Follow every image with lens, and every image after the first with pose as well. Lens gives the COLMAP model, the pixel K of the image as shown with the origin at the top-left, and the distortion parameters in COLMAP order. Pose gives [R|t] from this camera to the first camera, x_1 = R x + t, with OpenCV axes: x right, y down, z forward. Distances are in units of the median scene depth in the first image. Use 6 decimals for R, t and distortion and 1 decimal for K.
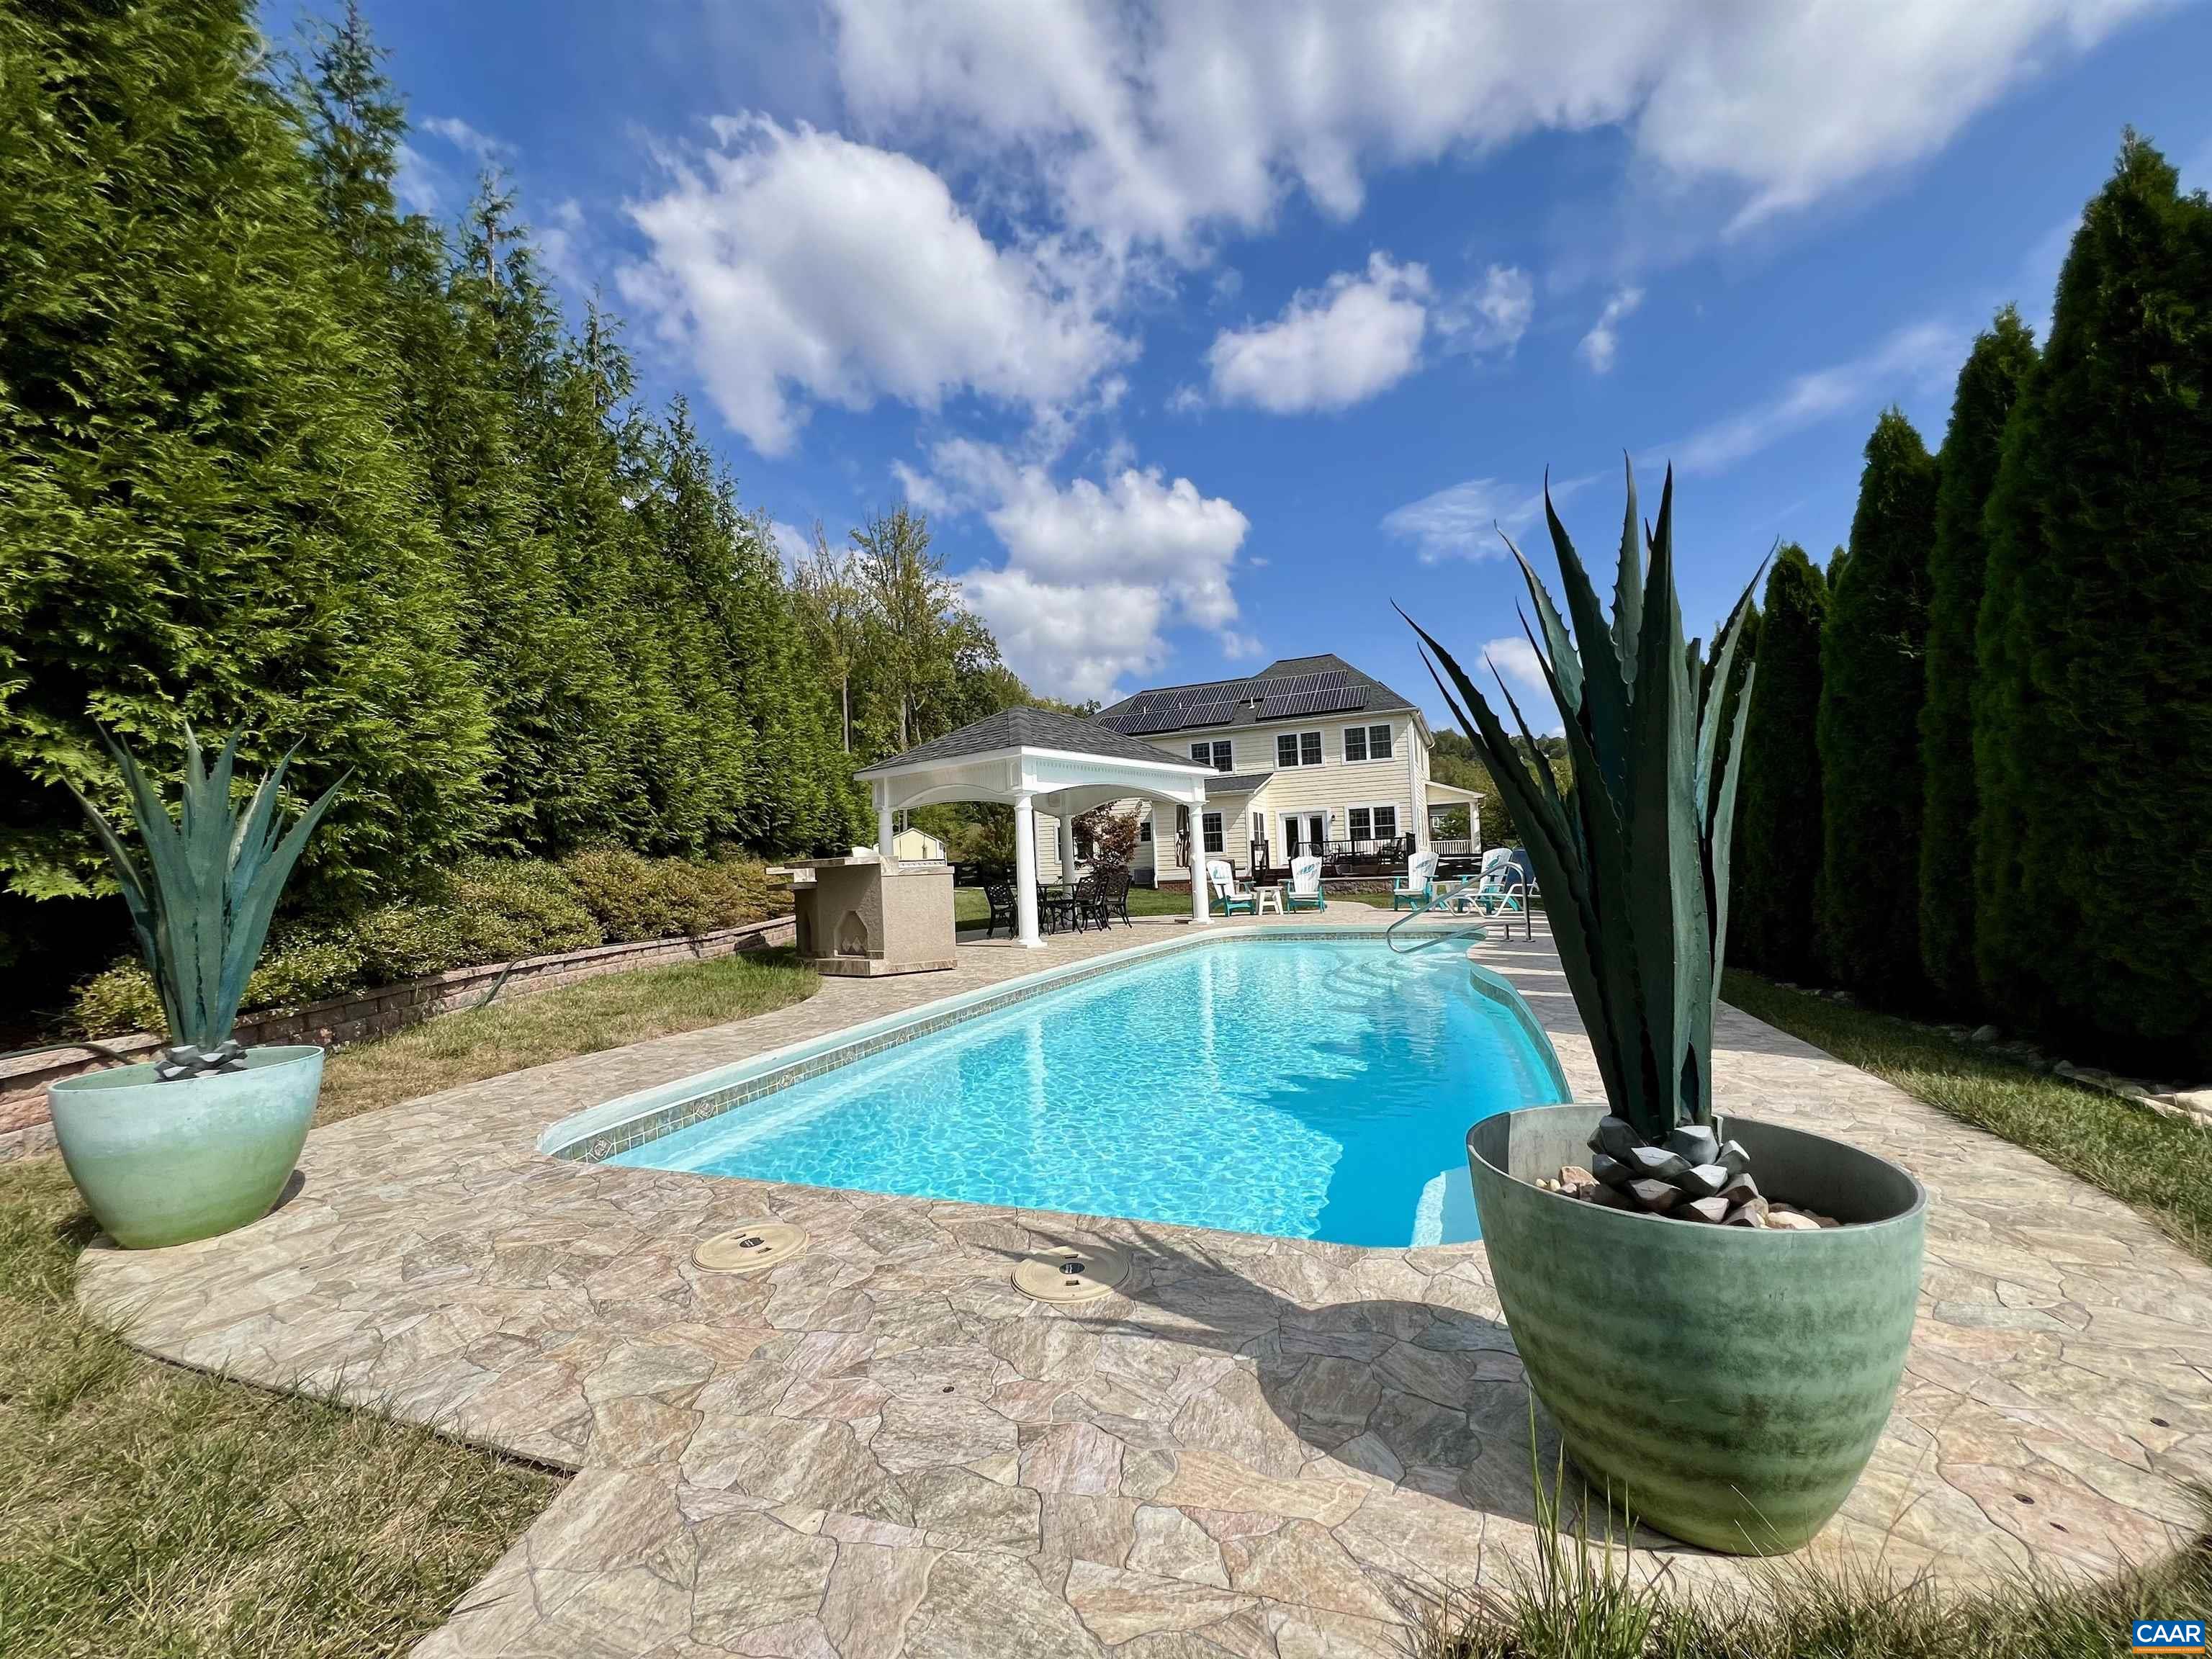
lens RADIAL K [[882.2, 0, 1105.0], [0, 882.2, 834.7], [0, 0, 1]] dist [-0.001023, 0.000524]
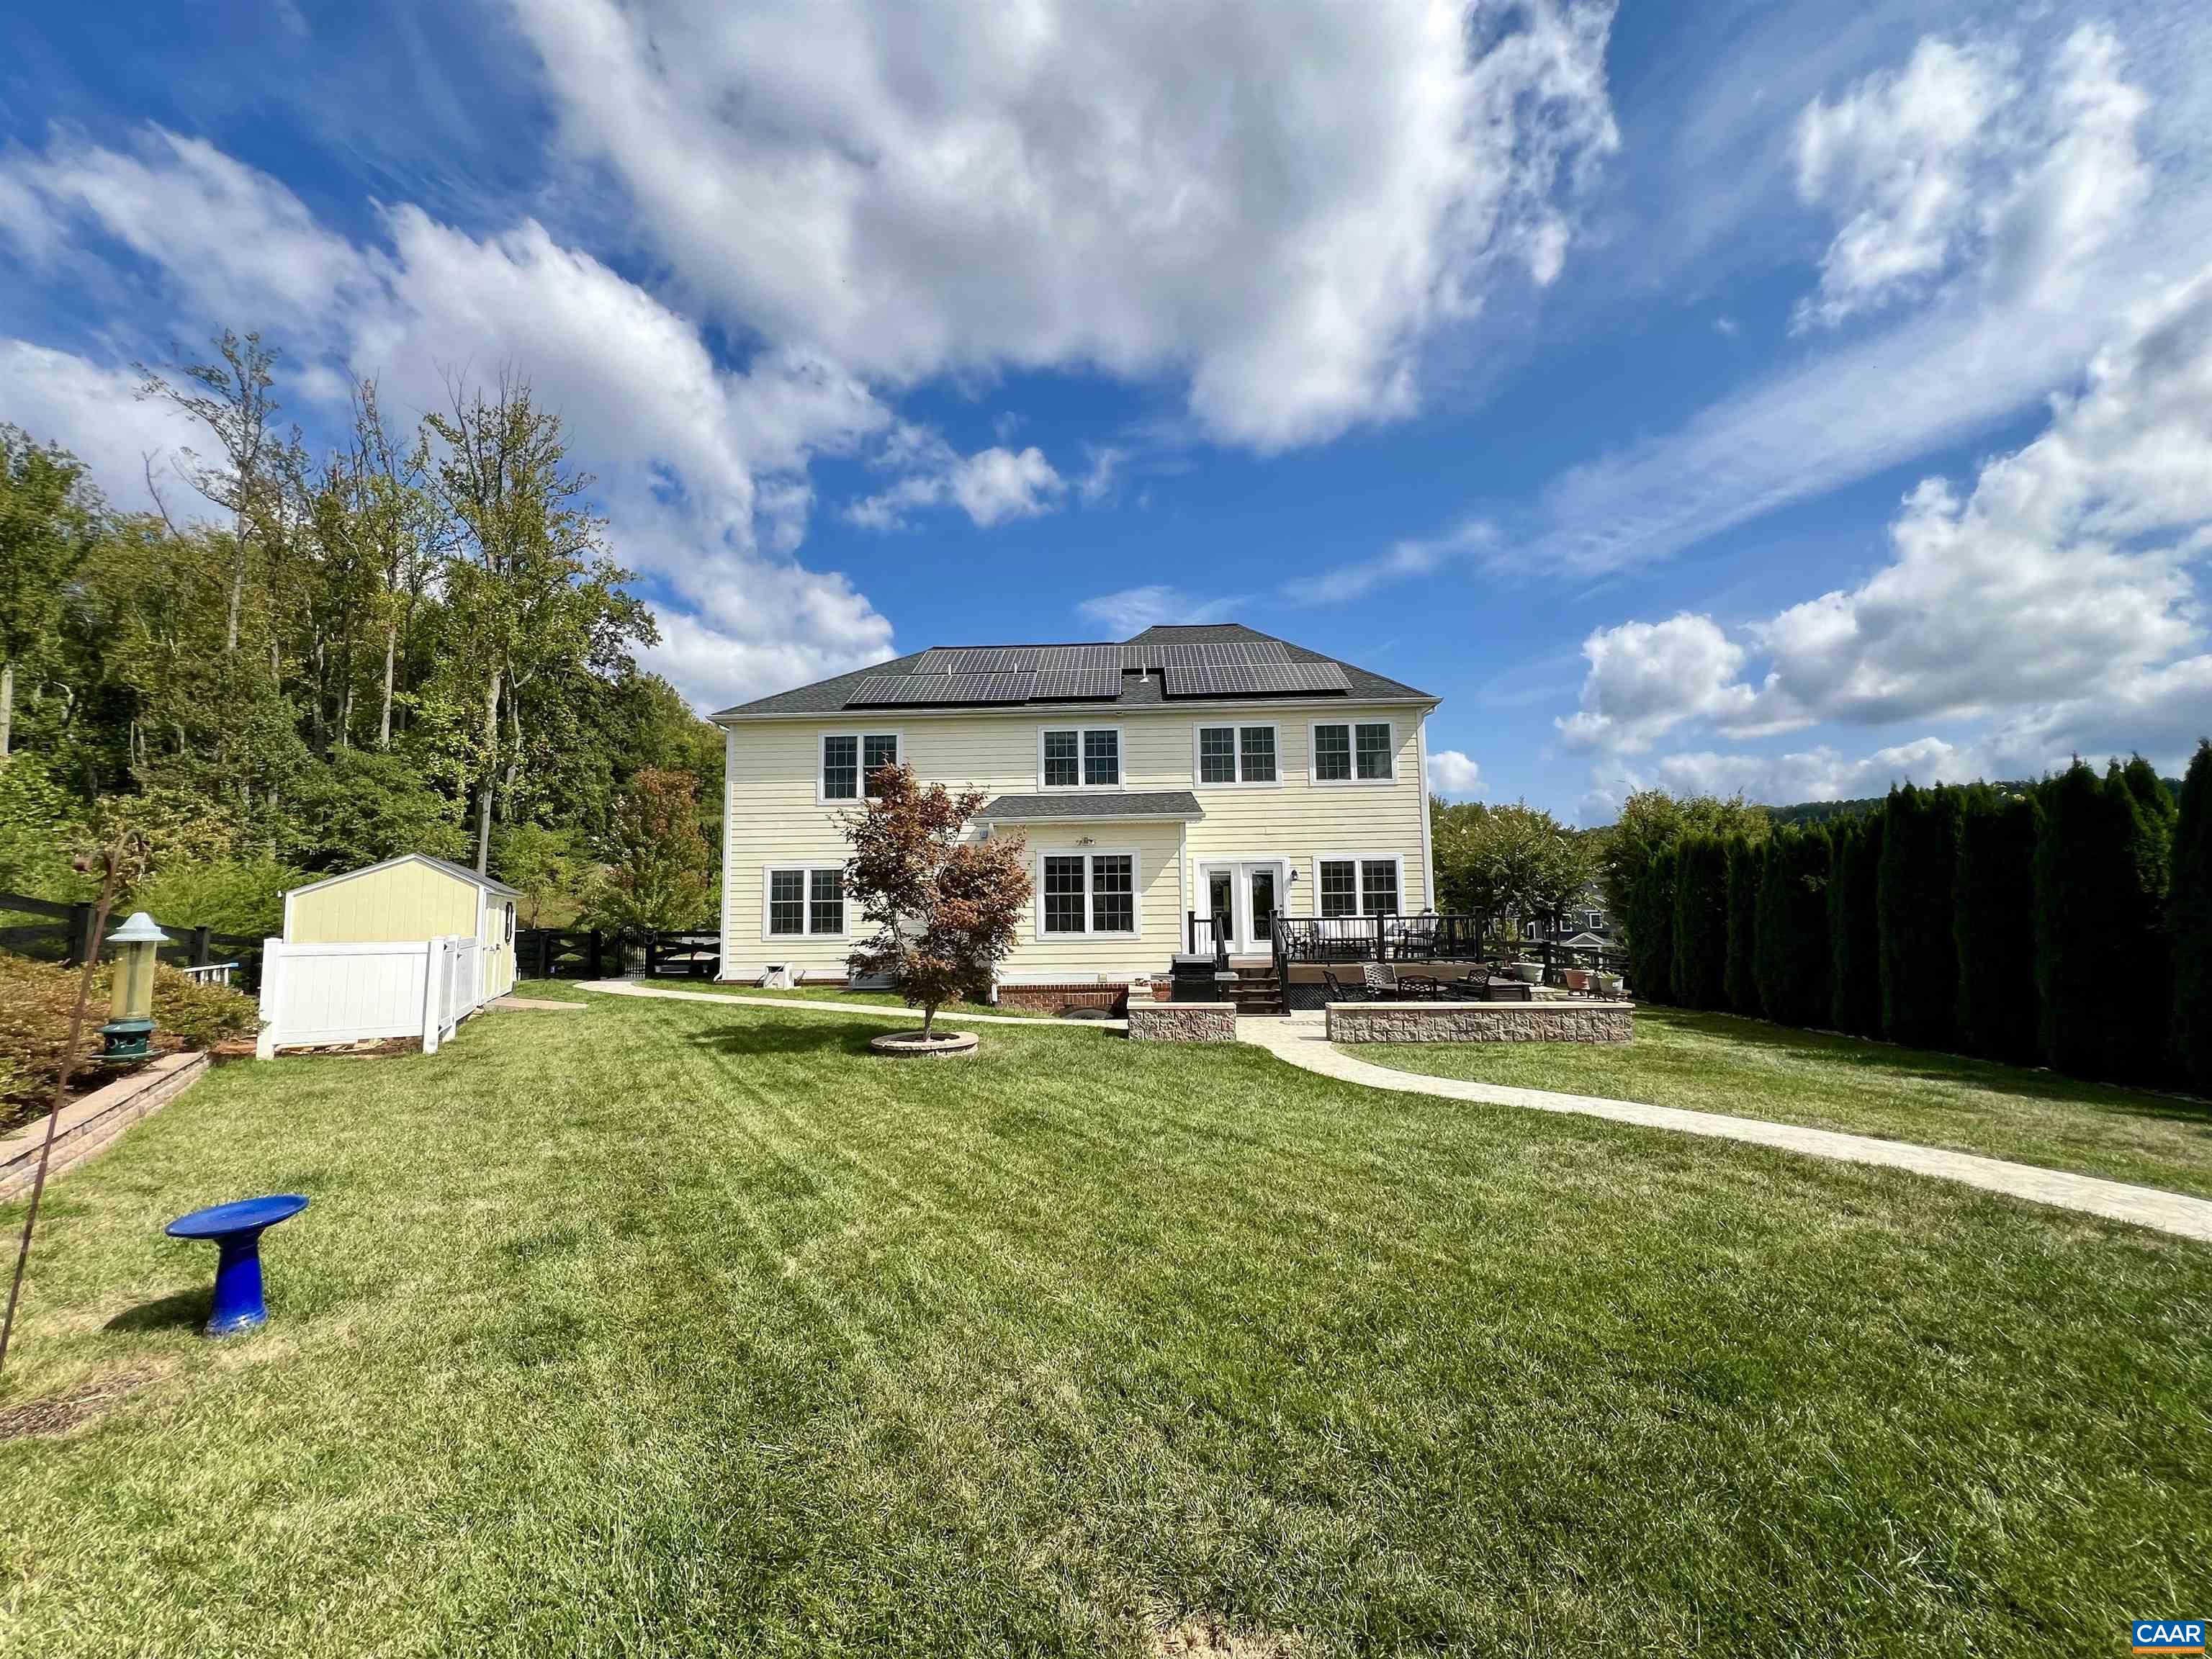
lens RADIAL K [[882.2, 0, 1099.6], [0, 882.2, 832.0], [0, 0, 1]] dist [-0.001023, 0.000524]
pose [[0.934086, 0.063019, 0.351442, -0.191070], [-0.038433, 0.996328, -0.076506, 0.004980], [-0.354973, 0.057956, 0.933078, 1.479371]]
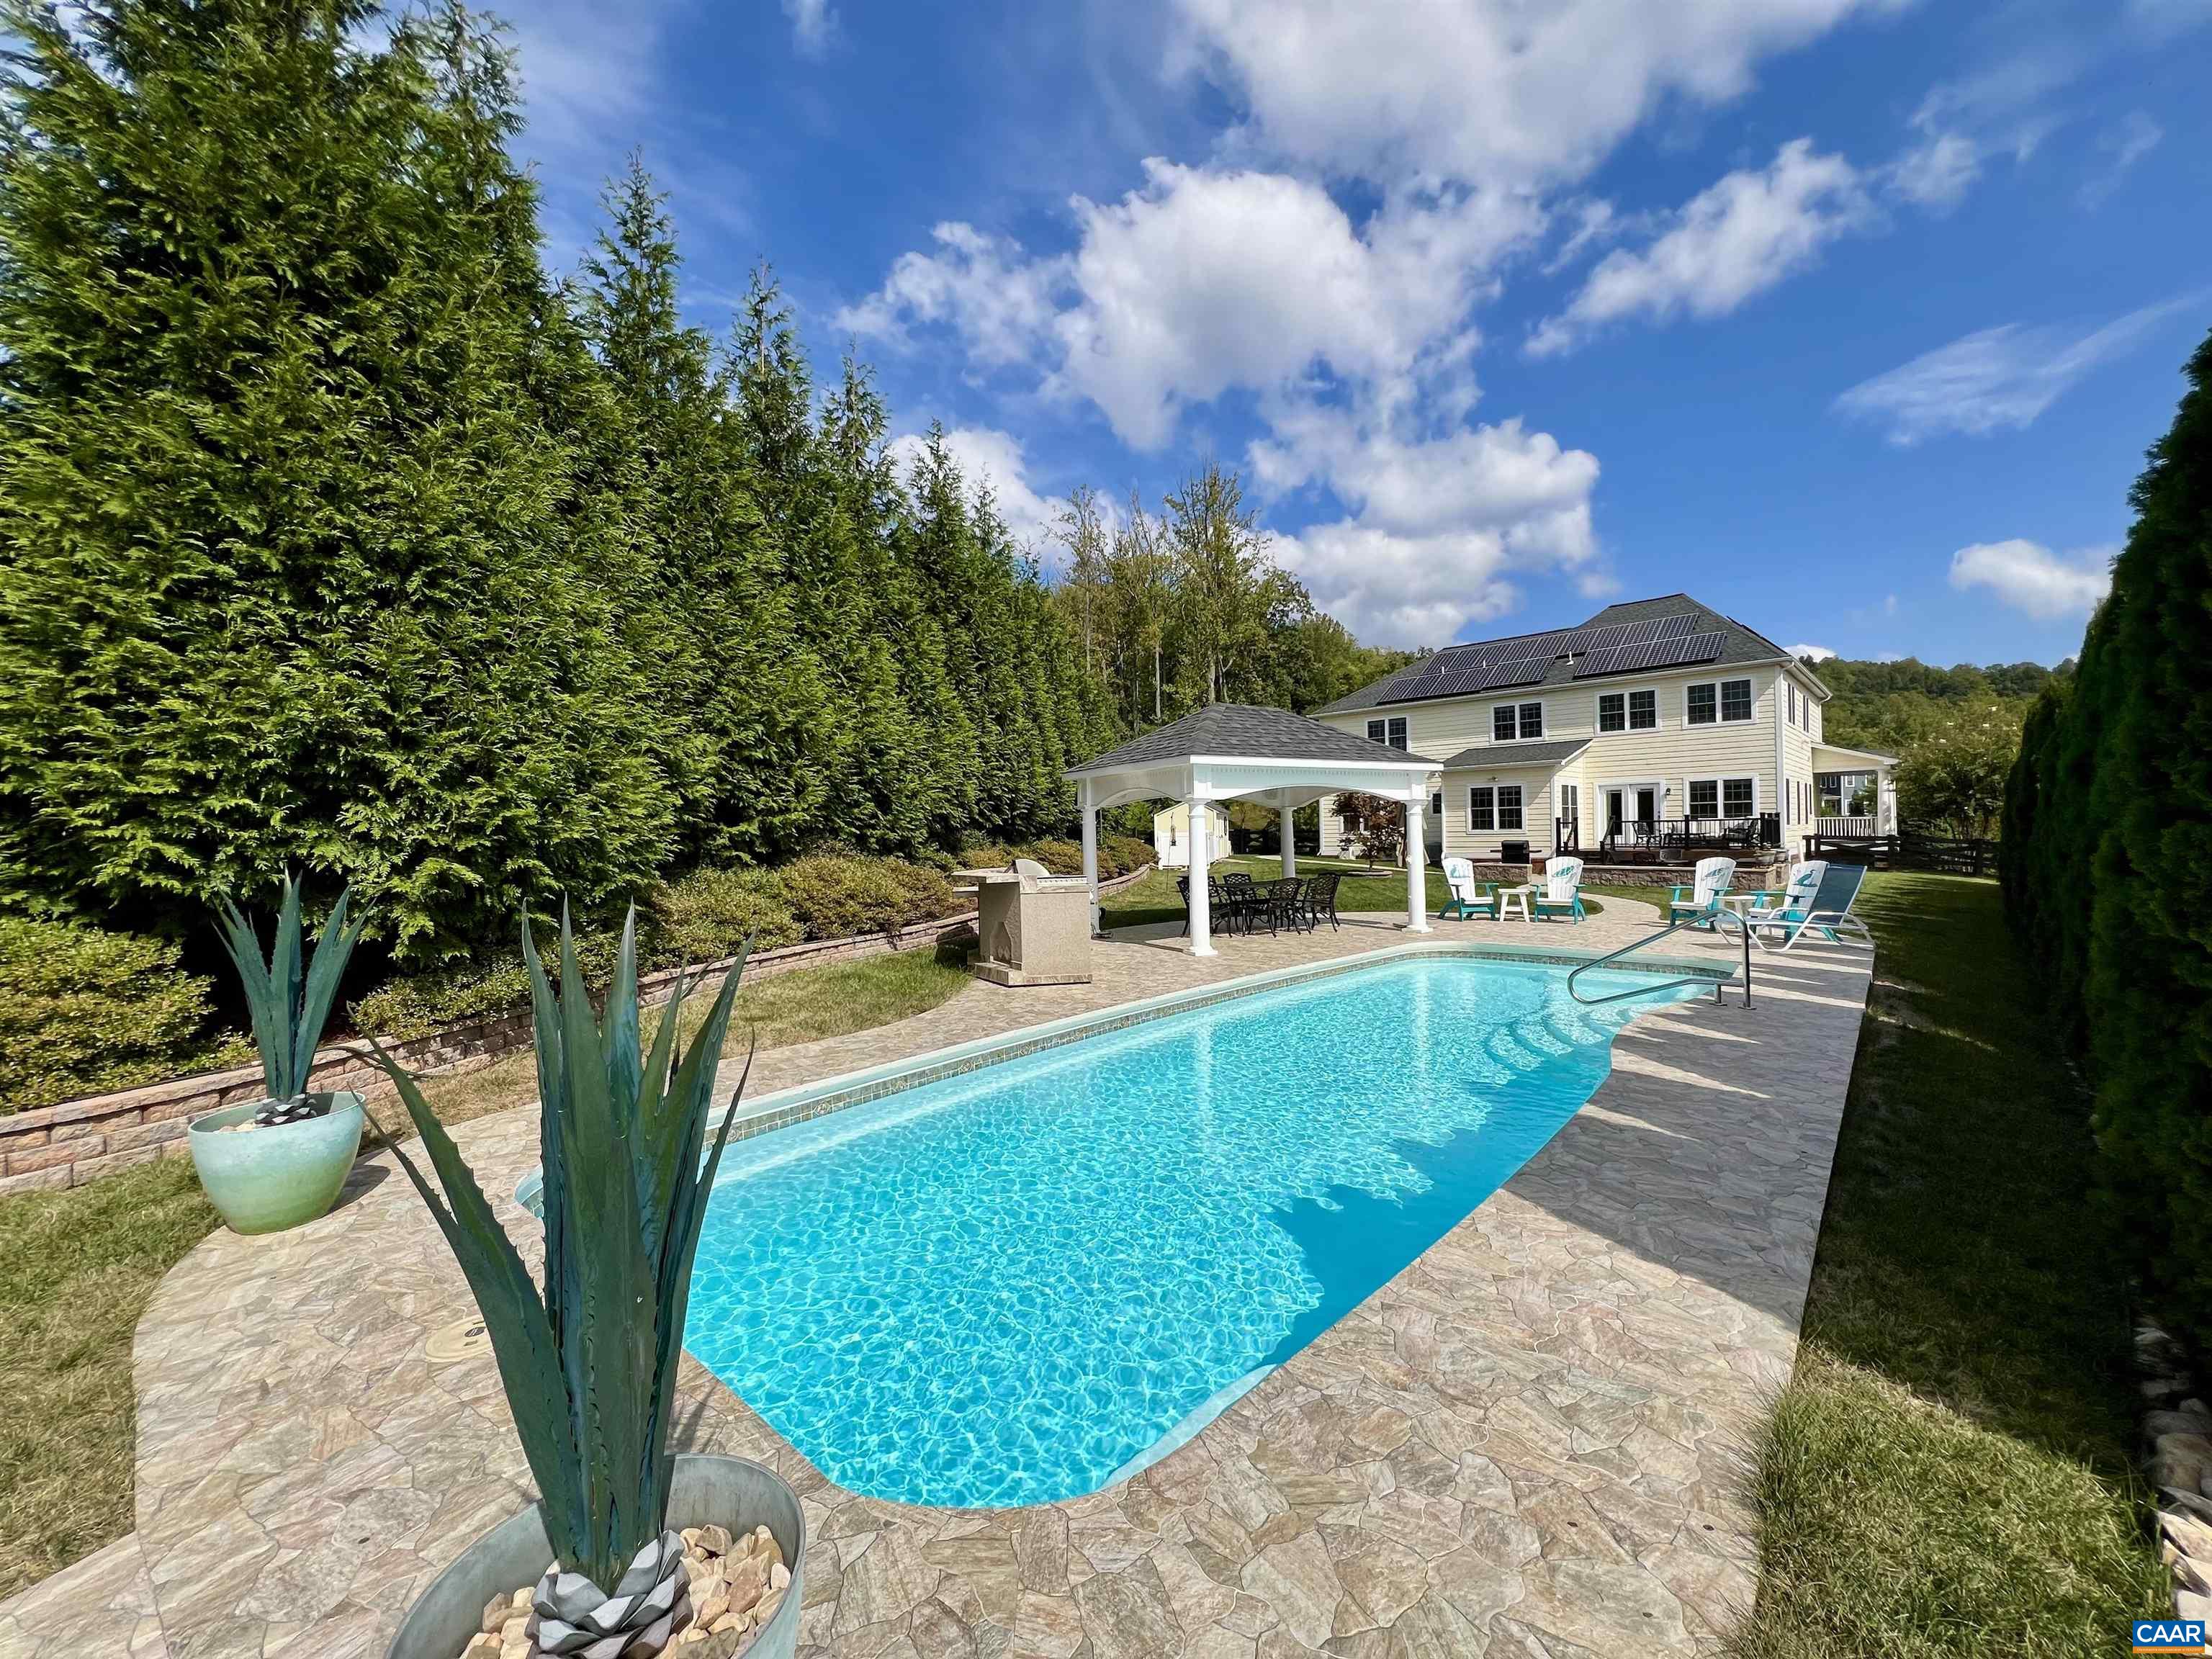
lens RADIAL K [[882.2, 0, 1110.3], [0, 882.2, 833.0], [0, 0, 1]] dist [-0.001023, 0.000524]
pose [[0.934694, 0.023371, -0.354684, 0.170034], [-0.004848, 0.998581, 0.053024, -0.063008], [0.355420, -0.047841, 0.933481, 0.032377]]
